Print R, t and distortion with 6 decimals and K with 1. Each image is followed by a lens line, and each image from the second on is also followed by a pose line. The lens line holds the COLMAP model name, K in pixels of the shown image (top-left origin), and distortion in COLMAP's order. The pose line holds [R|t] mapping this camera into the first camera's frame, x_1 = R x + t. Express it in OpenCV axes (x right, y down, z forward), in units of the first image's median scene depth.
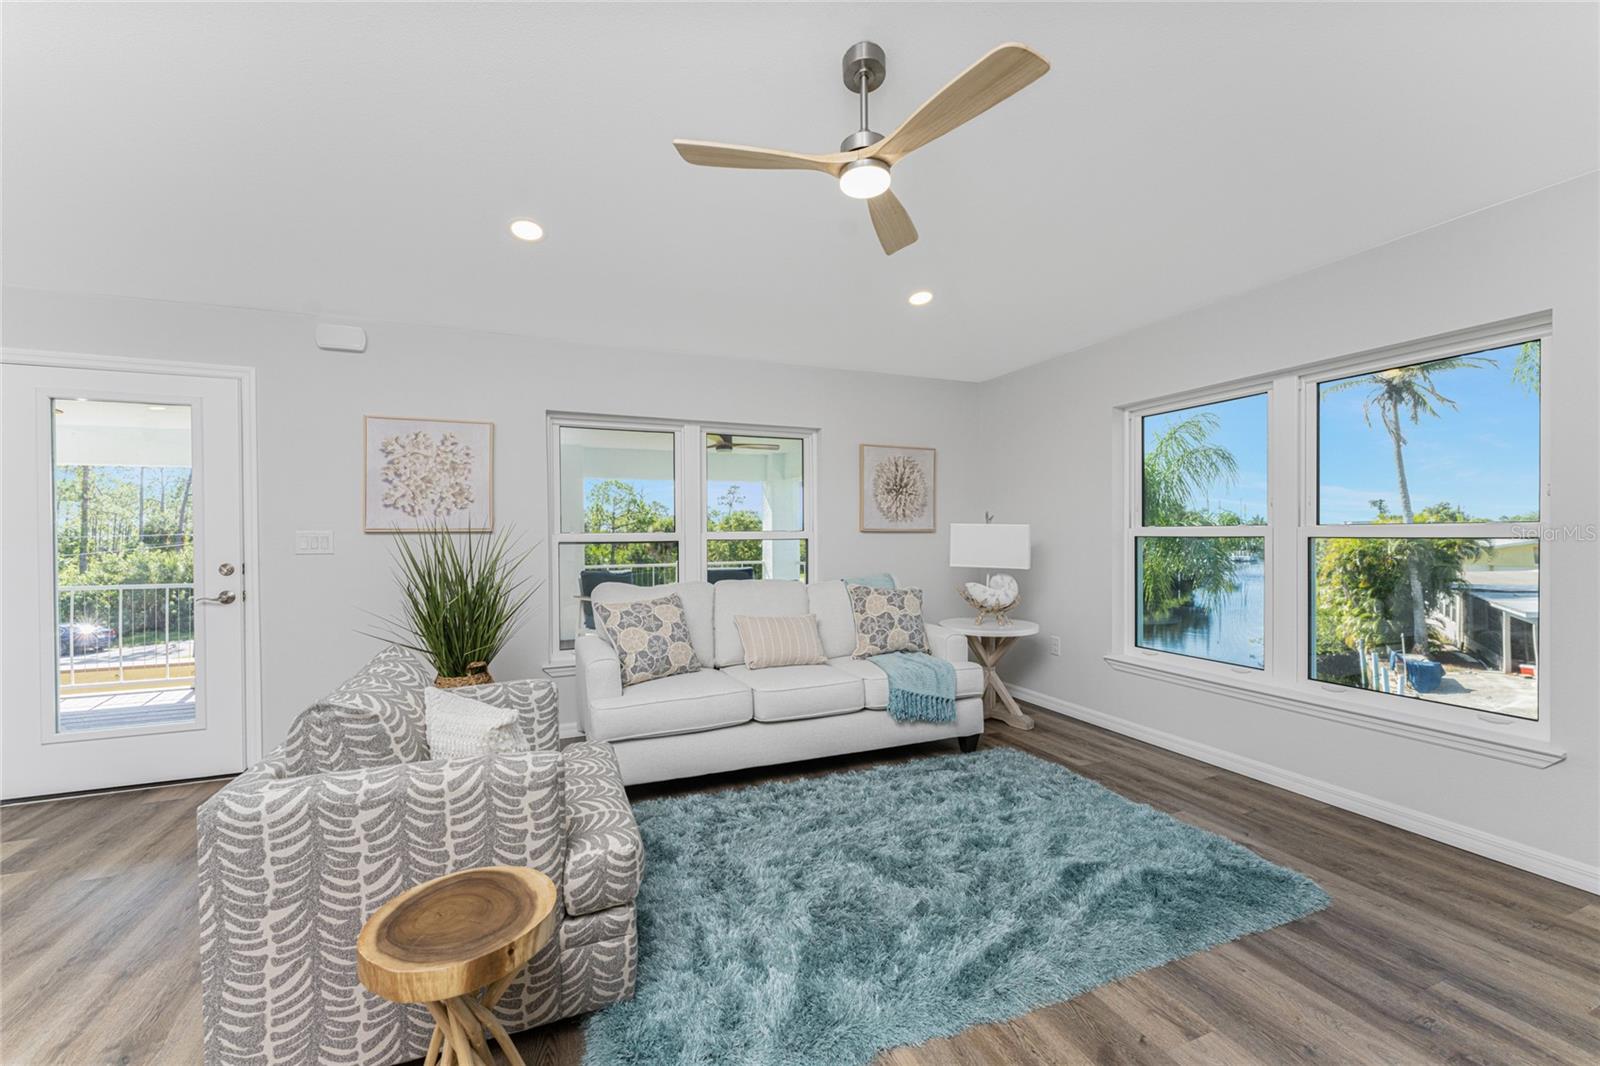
lens RADIAL K [[639.5, 0, 796.3], [0, 639.5, 541.0], [0, 0, 1]] dist [0.002354, -0.000340]
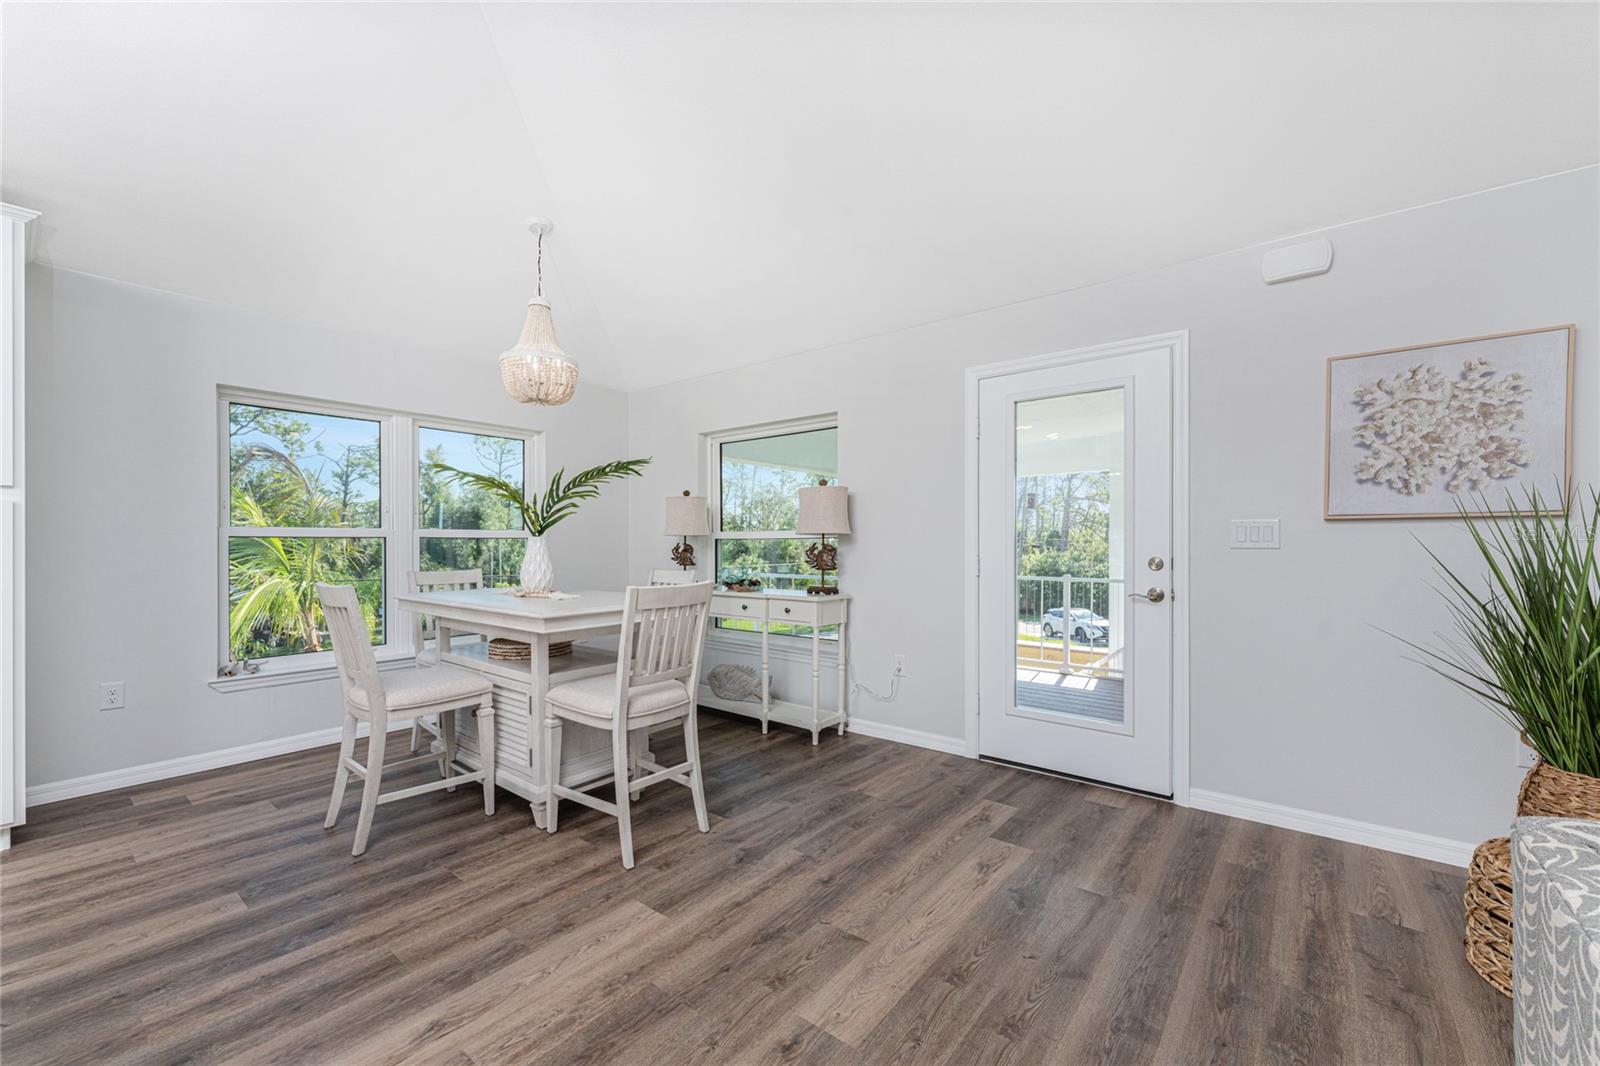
lens RADIAL K [[641.4, 0, 797.5], [0, 641.4, 542.7], [0, 0, 1]] dist [0.000433, 0.000304]
pose [[0.481347, 0.006887, -0.876503, -0.299258], [-0.008760, 0.999957, 0.003047, 0.014502], [0.876486, 0.006212, 0.481387, 0.112586]]
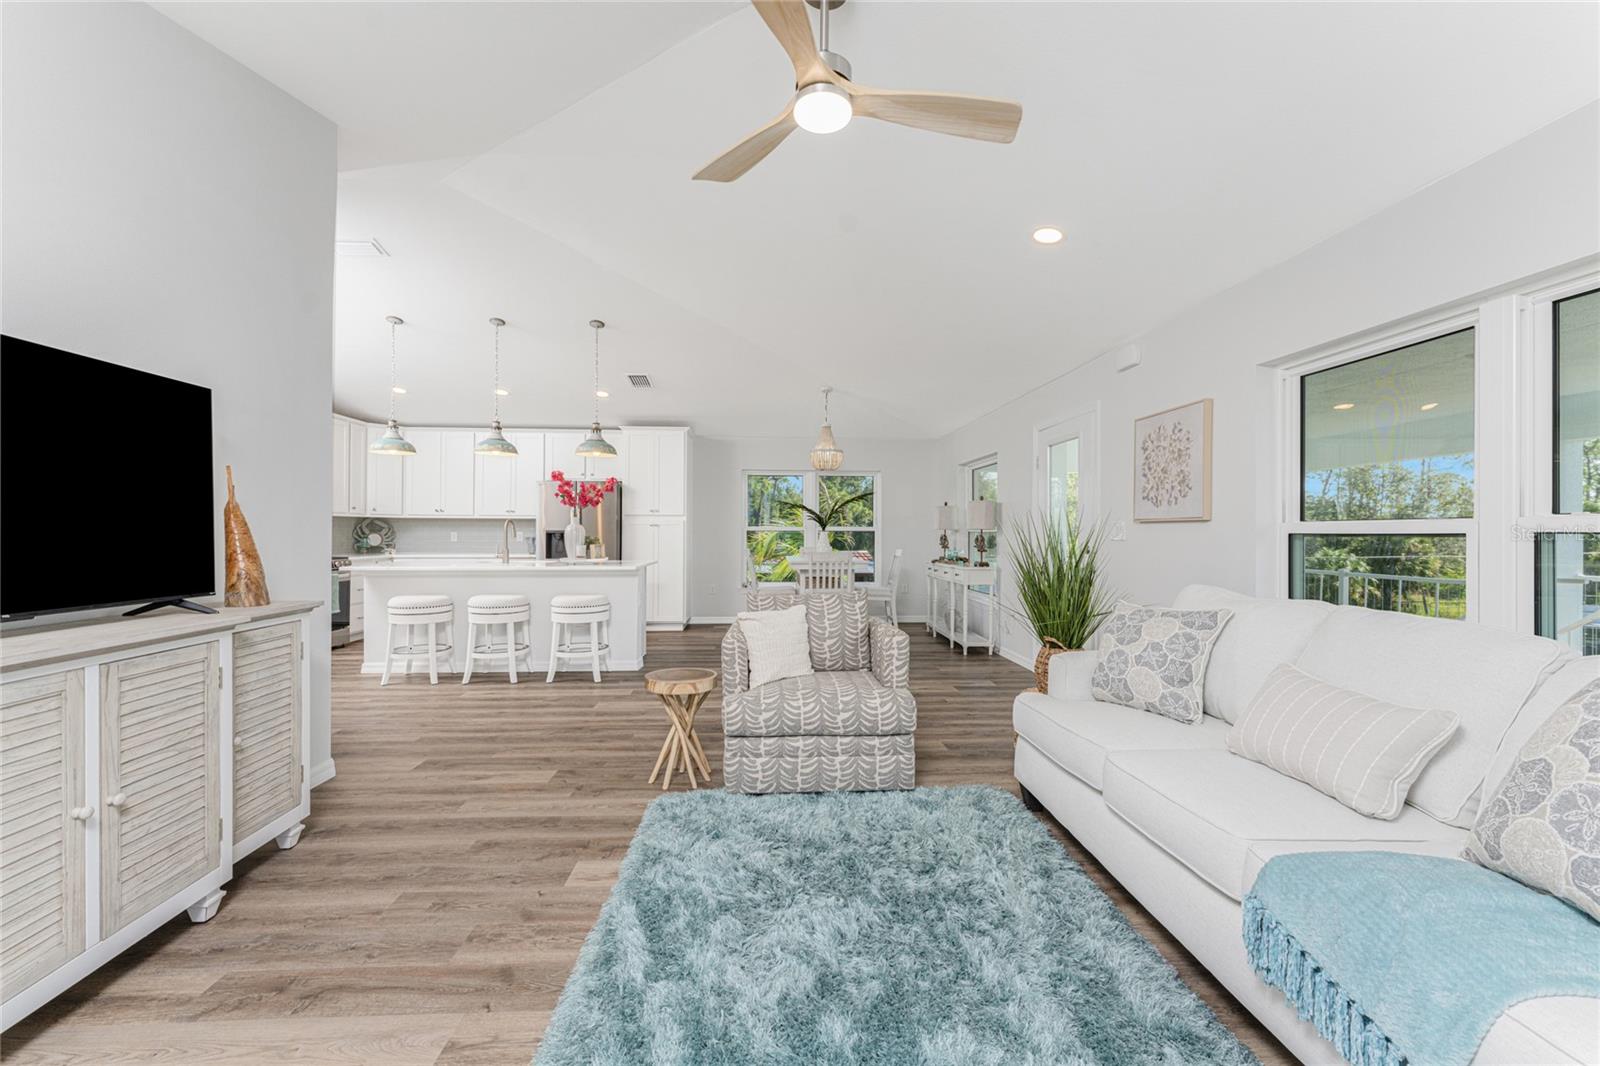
lens RADIAL K [[640.1, 0, 800.0], [0, 640.1, 533.0], [0, 0, 1]] dist [0.000479, -0.000461]
pose [[-0.325593, 0.008120, -0.945475, 0.556190], [-0.008128, 0.999902, 0.011386, -0.002212], [0.945475, 0.011392, -0.325495, 0.744771]]
